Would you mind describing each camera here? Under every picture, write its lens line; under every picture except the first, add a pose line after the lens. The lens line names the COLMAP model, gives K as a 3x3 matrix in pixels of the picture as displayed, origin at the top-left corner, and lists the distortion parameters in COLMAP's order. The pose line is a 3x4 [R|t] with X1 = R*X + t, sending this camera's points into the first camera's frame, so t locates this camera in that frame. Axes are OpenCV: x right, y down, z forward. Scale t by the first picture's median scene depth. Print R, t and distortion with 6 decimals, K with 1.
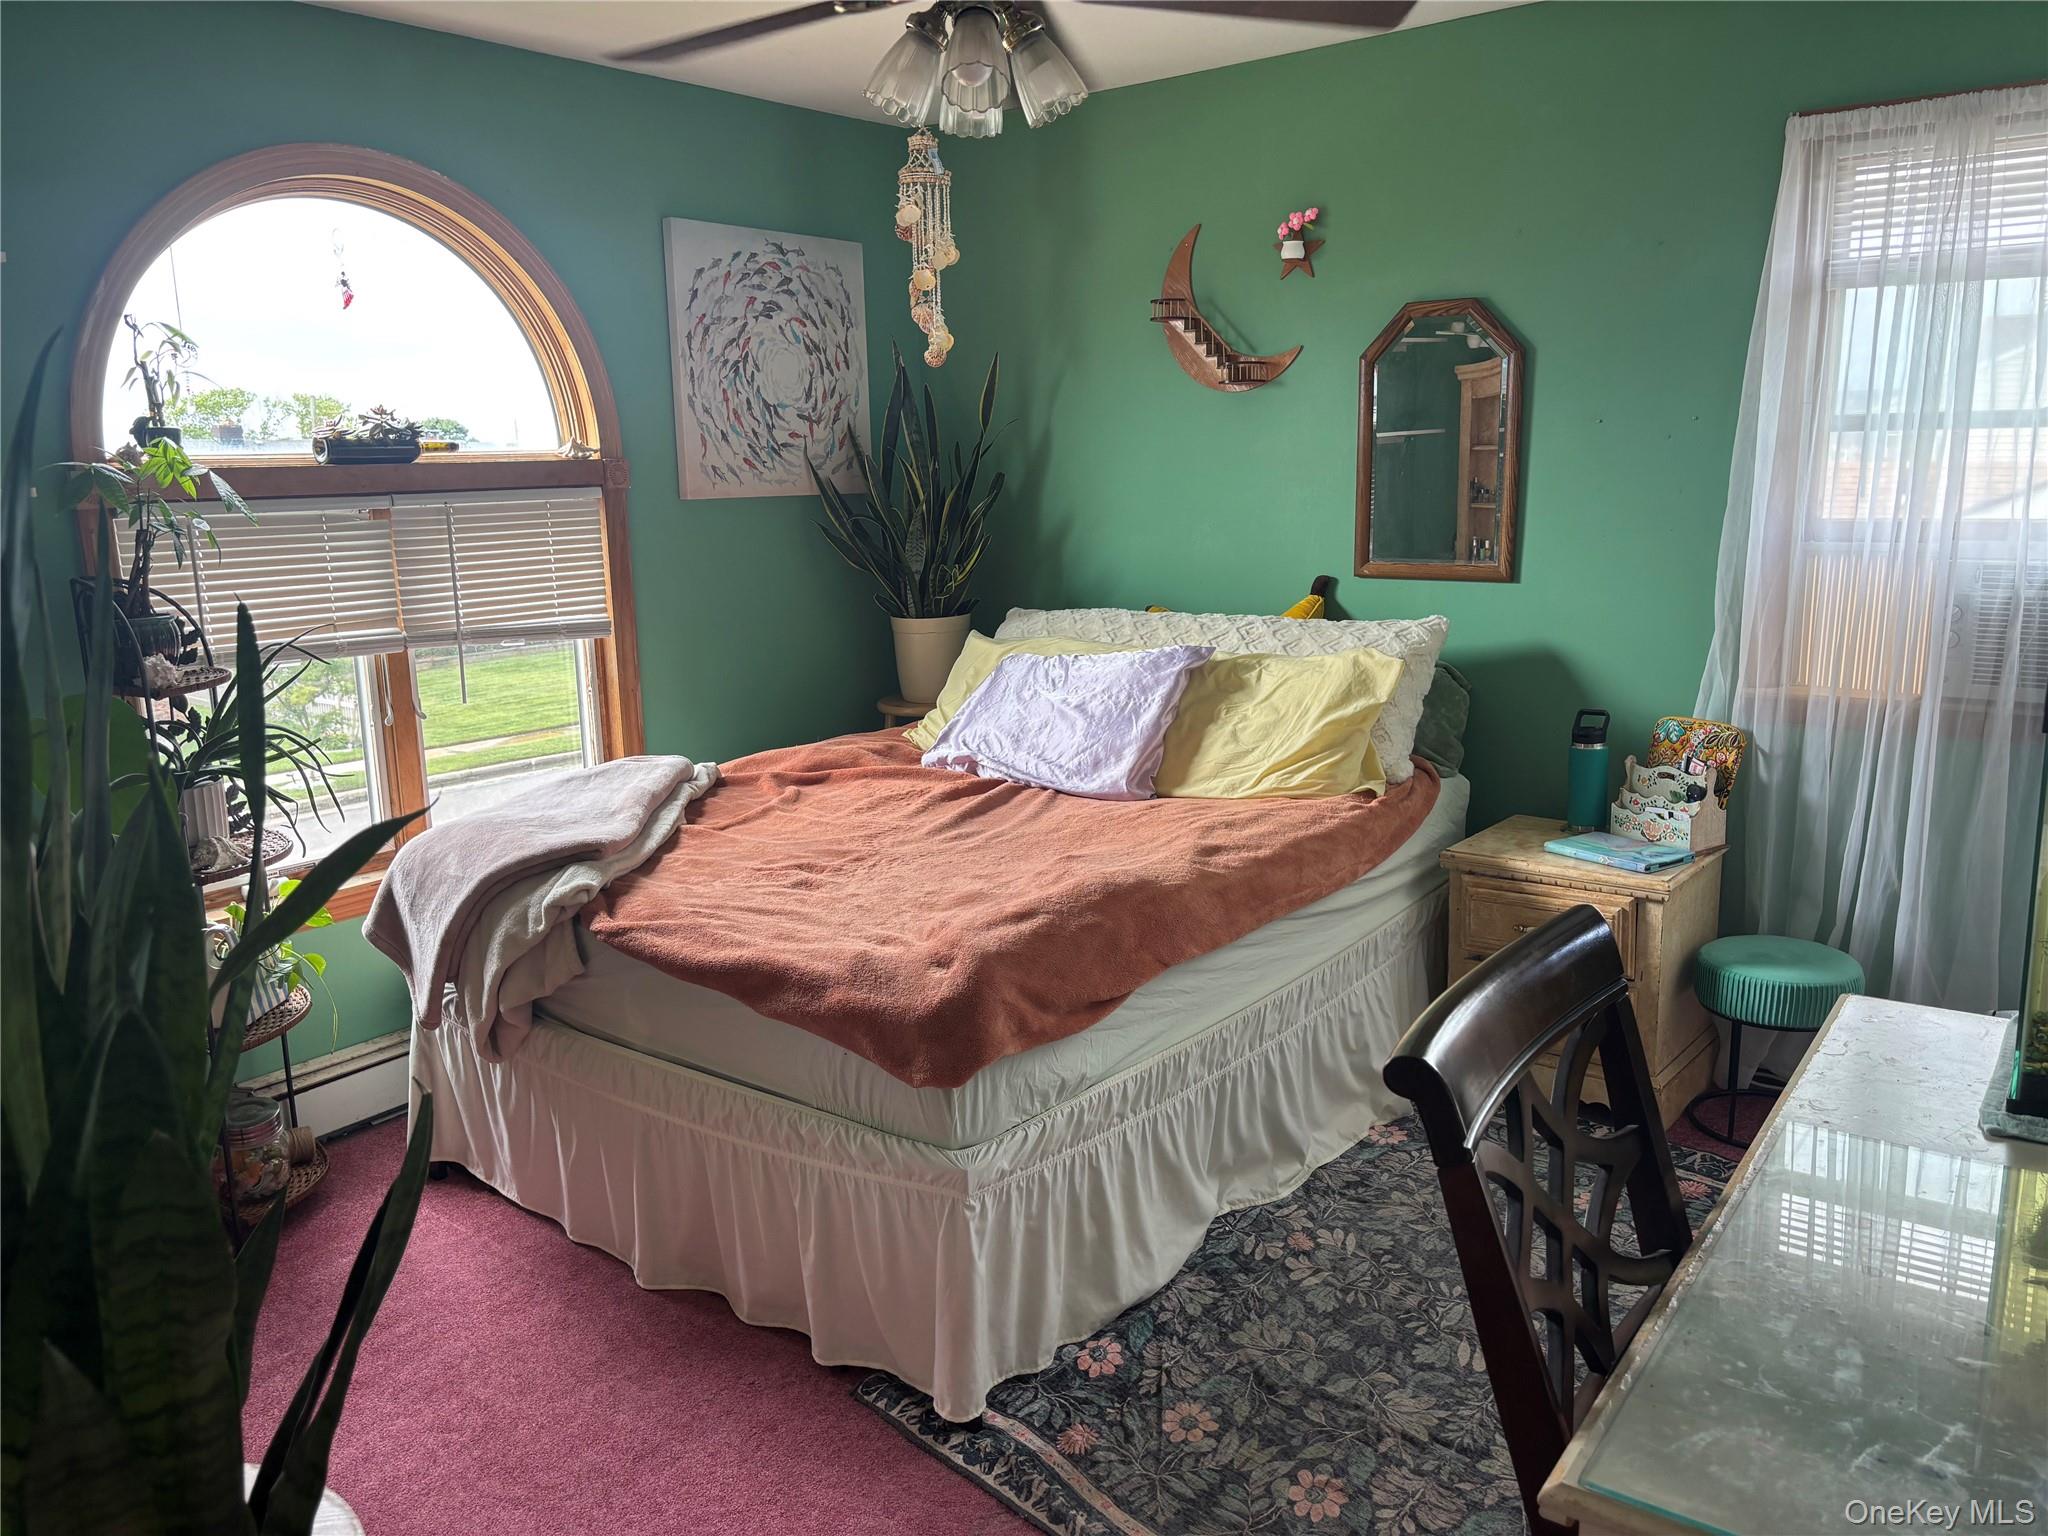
lens RADIAL K [[1561.5, 0, 1025.5], [0, 1561.5, 776.3], [0, 0, 1]] dist [0.004472, -0.001904]
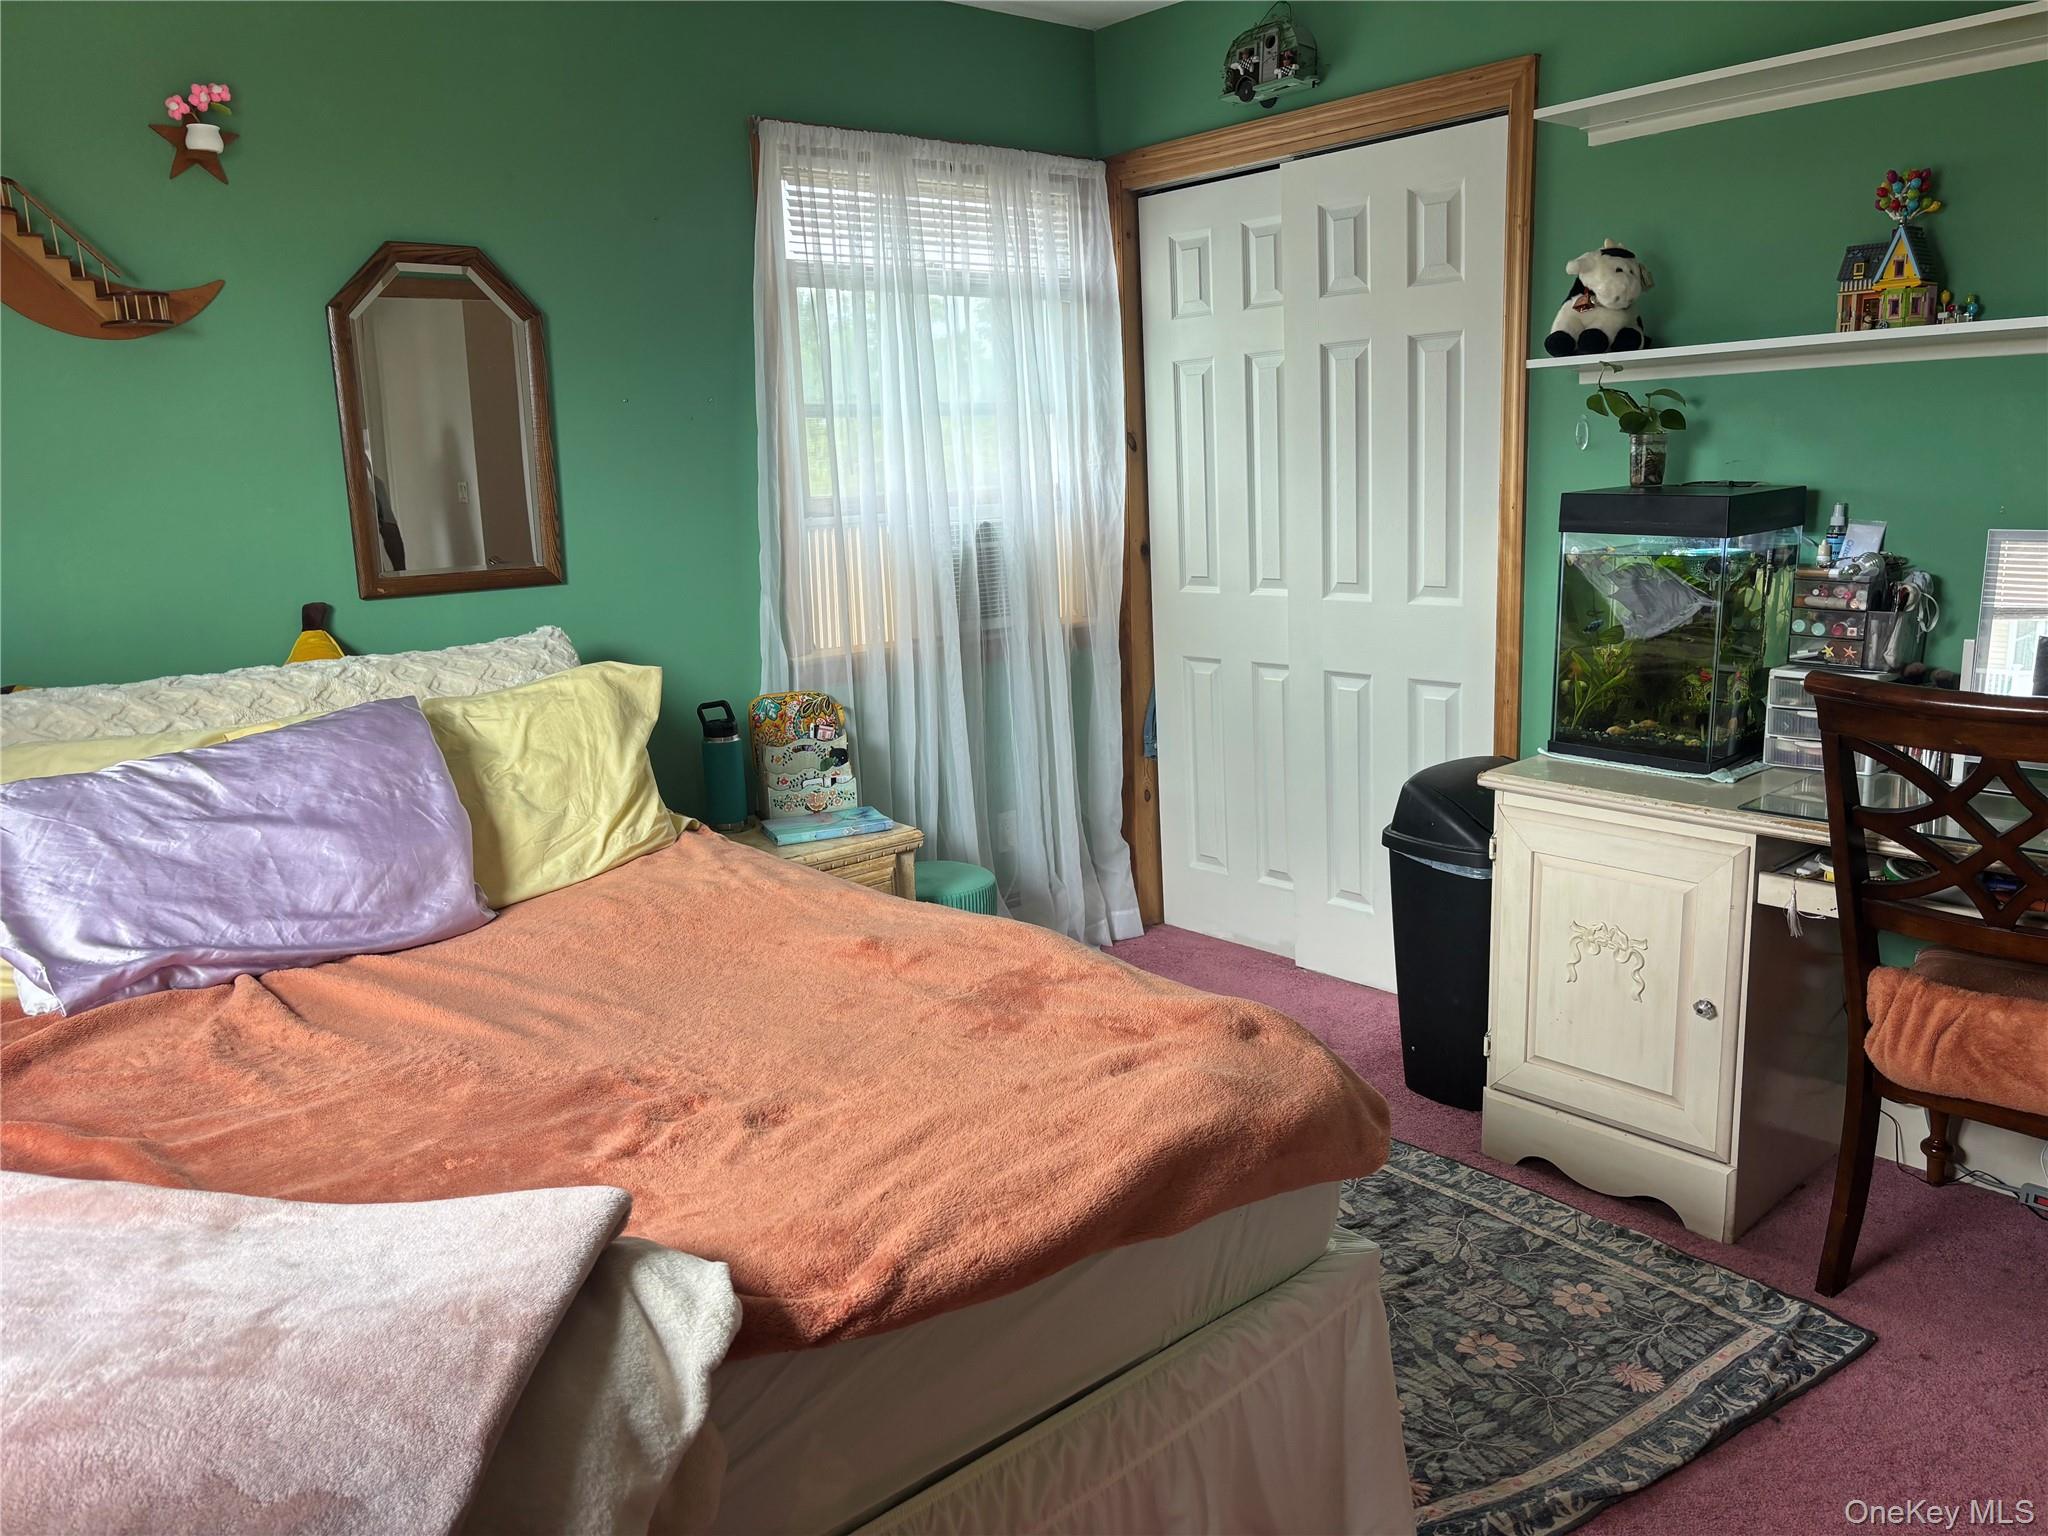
lens RADIAL K [[1561.5, 0, 1025.5], [0, 1561.5, 776.3], [0, 0, 1]] dist [0.004472, -0.001904]
pose [[0.201596, -0.185302, 0.961781, -0.542285], [0.221012, 0.965223, 0.139640, -0.092480], [-0.954208, 0.184414, 0.235539, 0.620447]]
